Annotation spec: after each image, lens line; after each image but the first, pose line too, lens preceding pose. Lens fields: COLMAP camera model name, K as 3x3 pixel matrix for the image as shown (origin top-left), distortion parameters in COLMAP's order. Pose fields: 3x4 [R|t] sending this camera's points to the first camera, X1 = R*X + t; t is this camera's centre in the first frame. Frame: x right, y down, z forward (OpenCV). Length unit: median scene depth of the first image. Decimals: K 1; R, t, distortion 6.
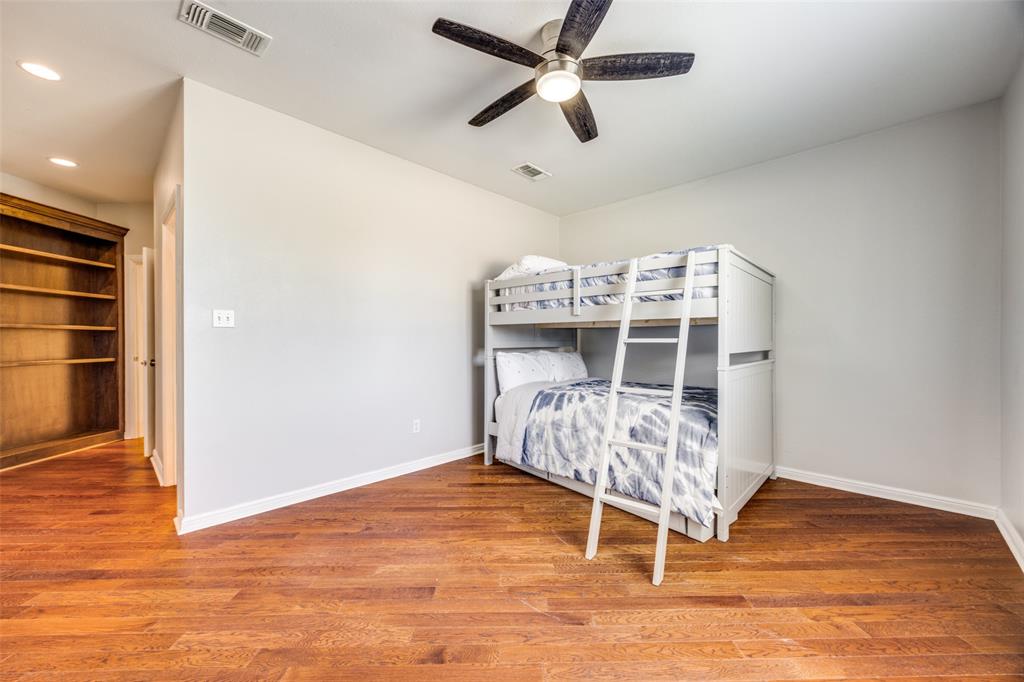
lens RADIAL K [[390.7, 0, 515.0], [0, 390.7, 340.0], [0, 0, 1]] dist [0.000433, 0.000180]
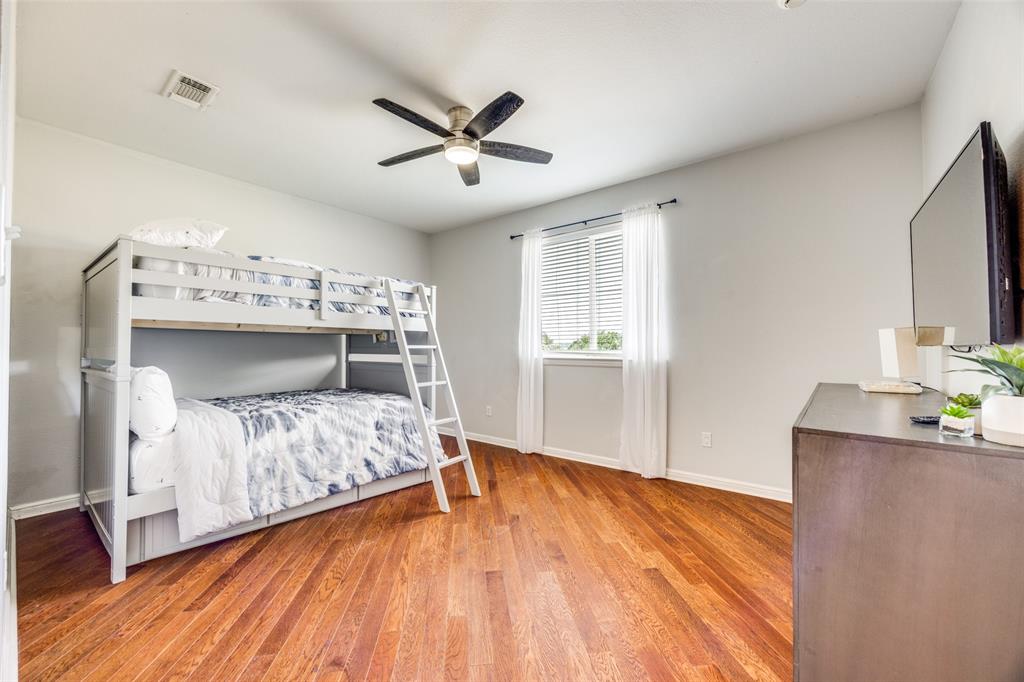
lens RADIAL K [[390.7, 0, 515.0], [0, 390.7, 340.0], [0, 0, 1]] dist [0.000433, 0.000180]
pose [[-0.097679, 0.017621, 0.995062, -0.810092], [0.001002, 0.999844, -0.017607, 0.001564], [-0.995217, -0.000723, -0.097682, 0.633772]]
